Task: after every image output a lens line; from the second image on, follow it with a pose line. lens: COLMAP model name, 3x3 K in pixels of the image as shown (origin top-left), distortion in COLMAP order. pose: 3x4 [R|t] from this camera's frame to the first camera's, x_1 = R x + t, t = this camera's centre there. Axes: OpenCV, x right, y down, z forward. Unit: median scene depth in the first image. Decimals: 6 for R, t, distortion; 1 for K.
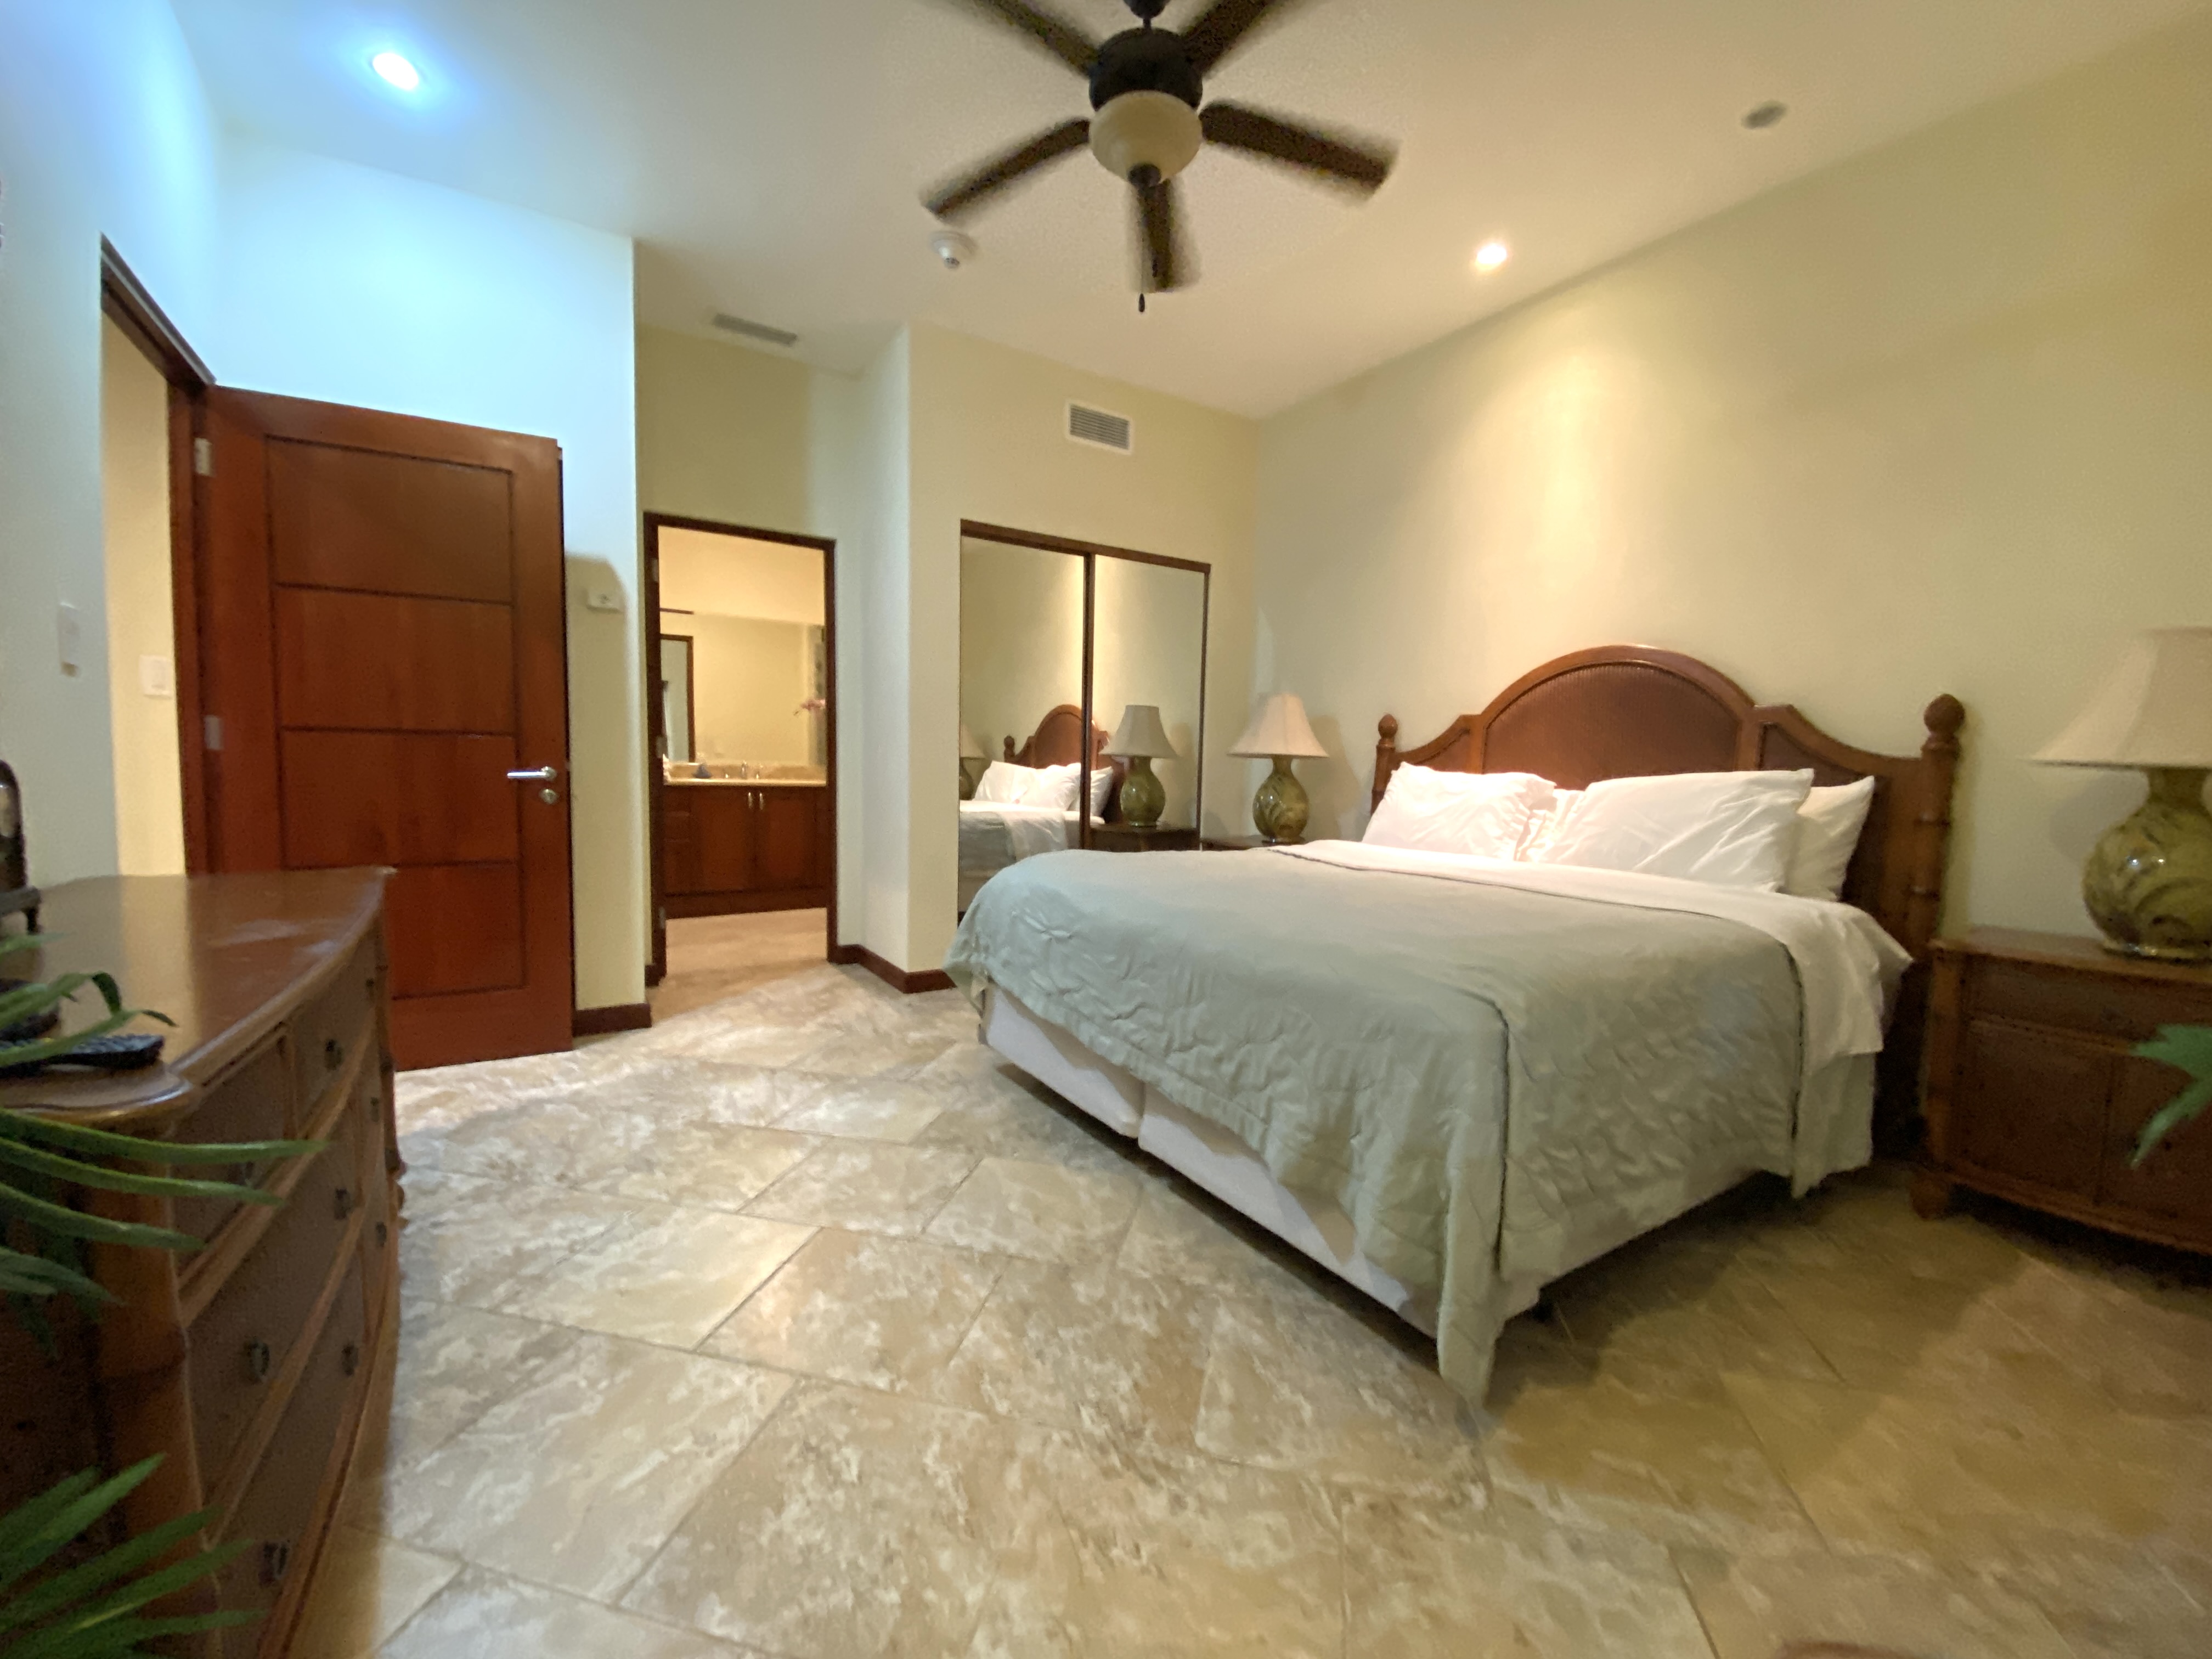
lens RADIAL K [[898.5, 0, 1106.3], [0, 898.5, 831.0], [0, 0, 1]] dist [0.019626, -0.019269]
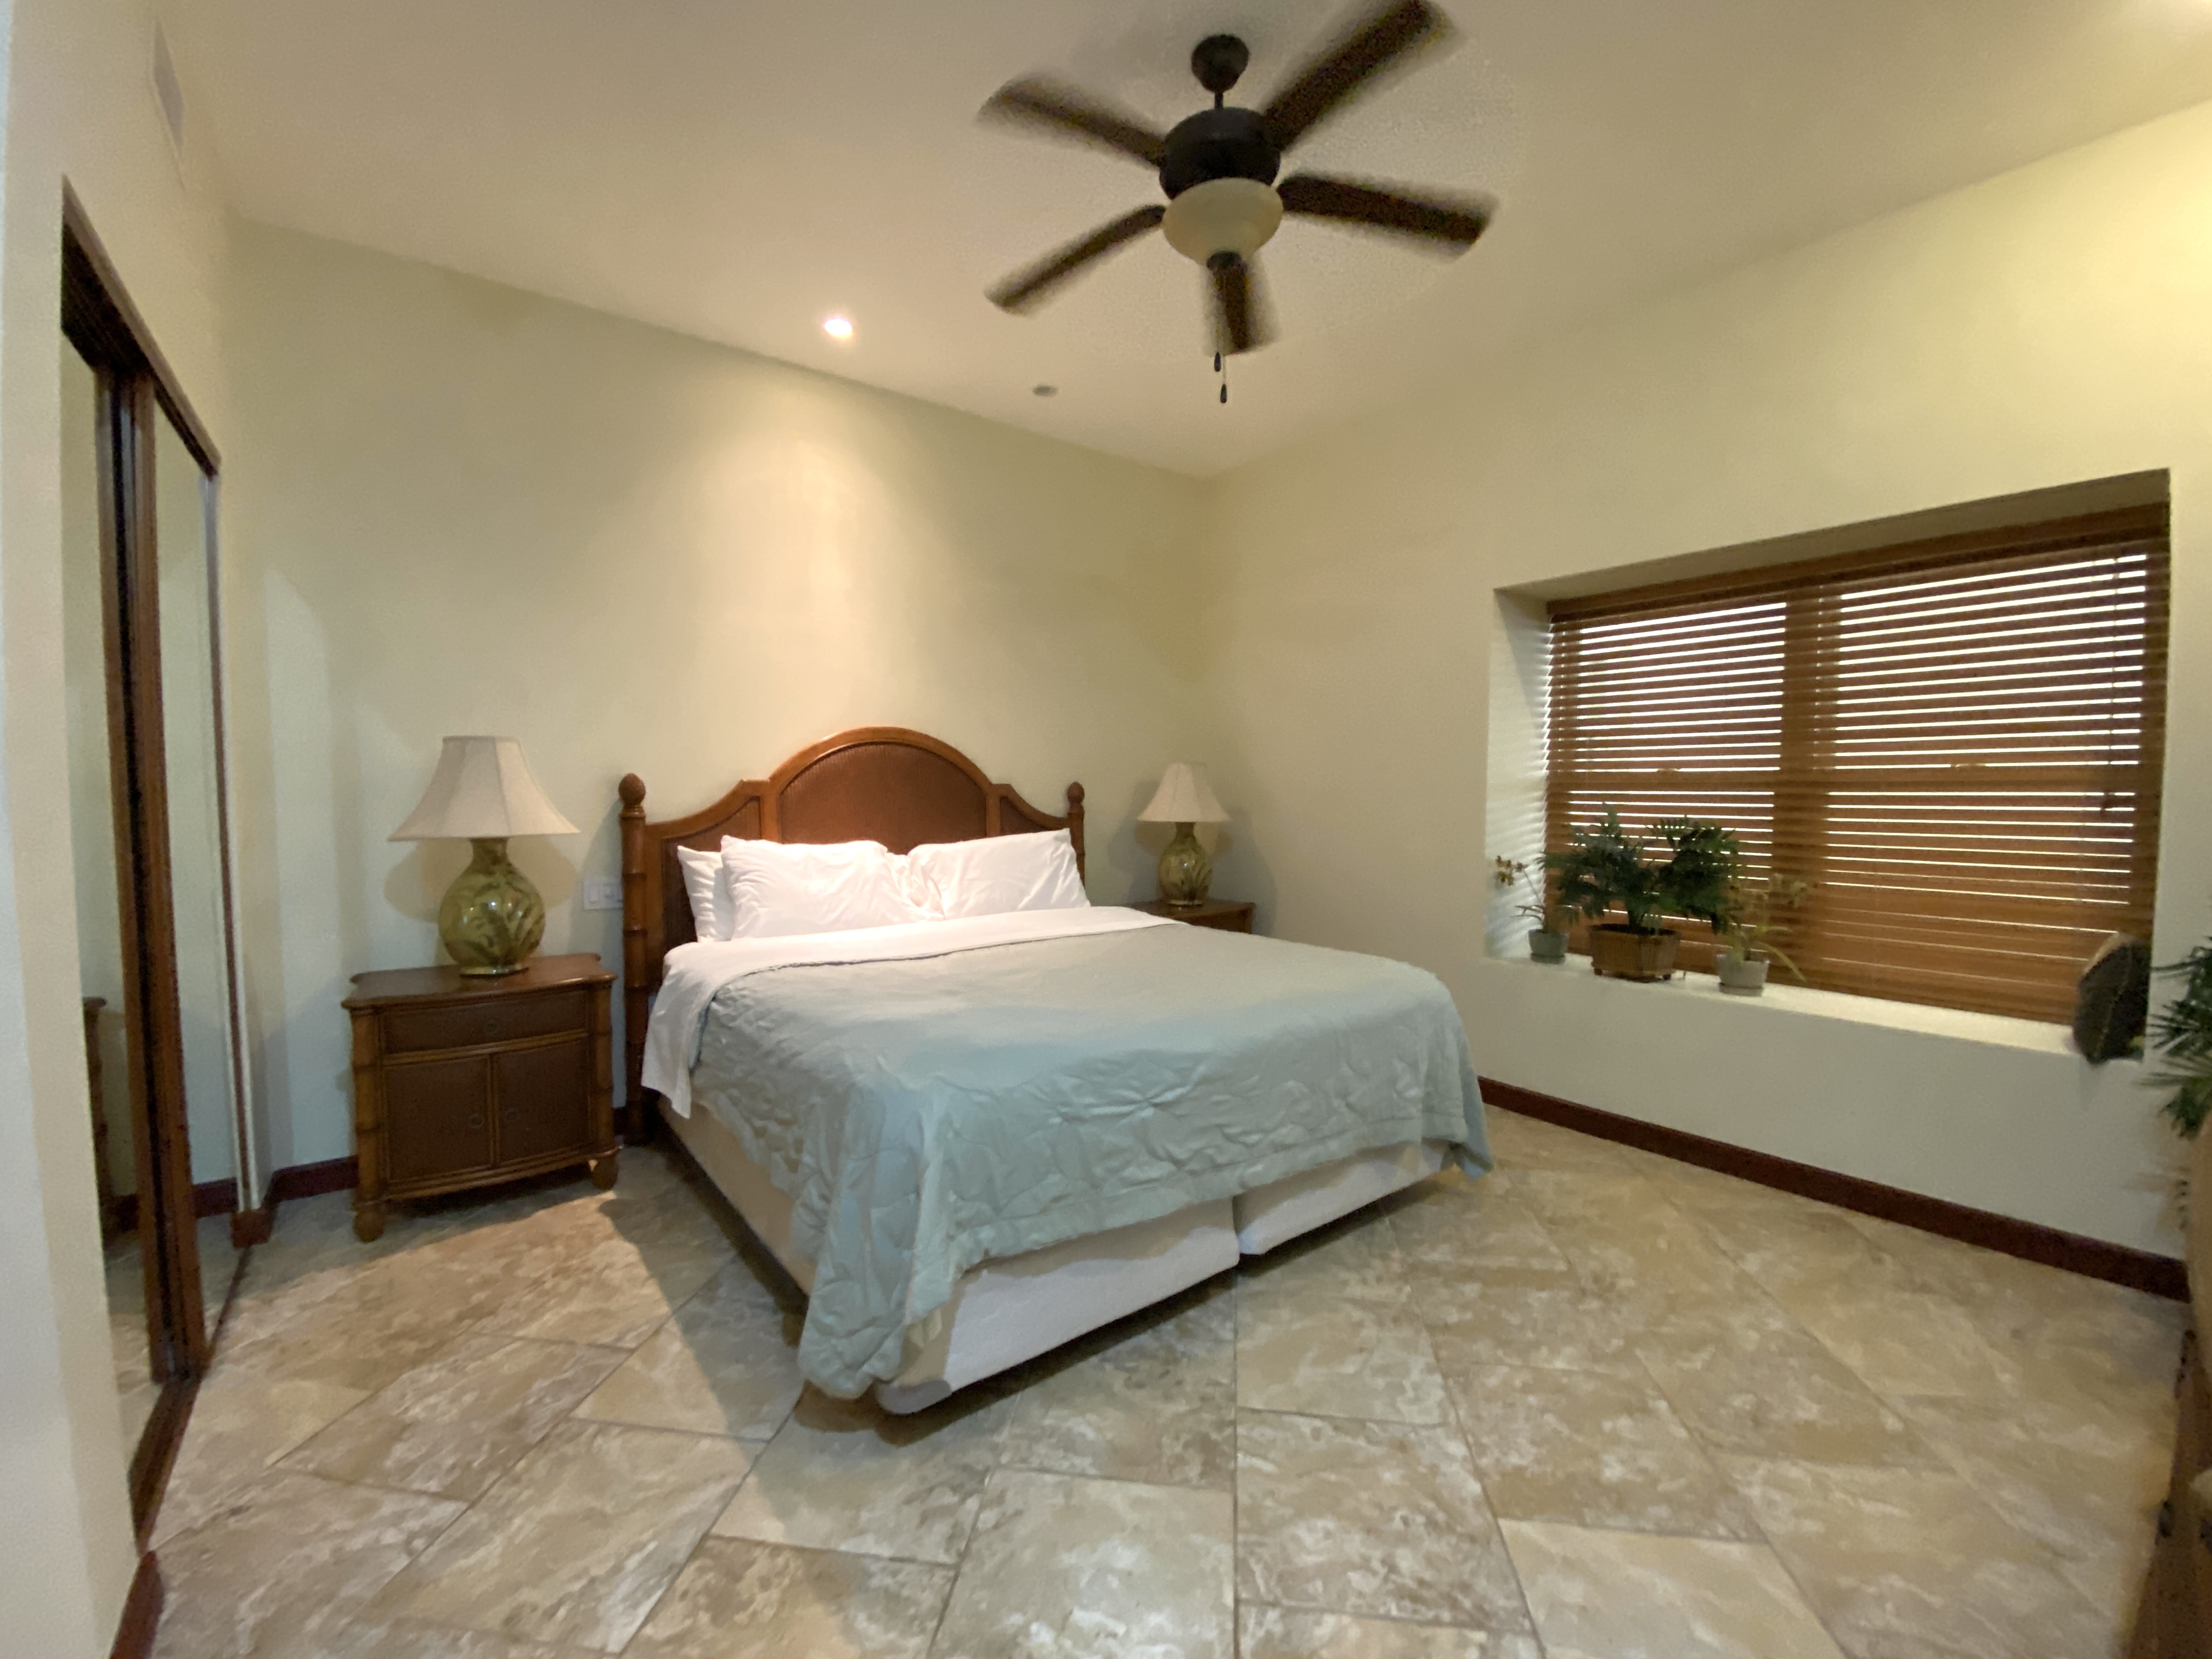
lens RADIAL K [[898.5, 0, 1106.3], [0, 898.5, 831.0], [0, 0, 1]] dist [0.019626, -0.019269]
pose [[-0.087043, -0.067891, 0.993888, -0.937087], [0.073259, 0.994538, 0.074352, -0.208083], [-0.993507, 0.079283, -0.081594, 1.250286]]
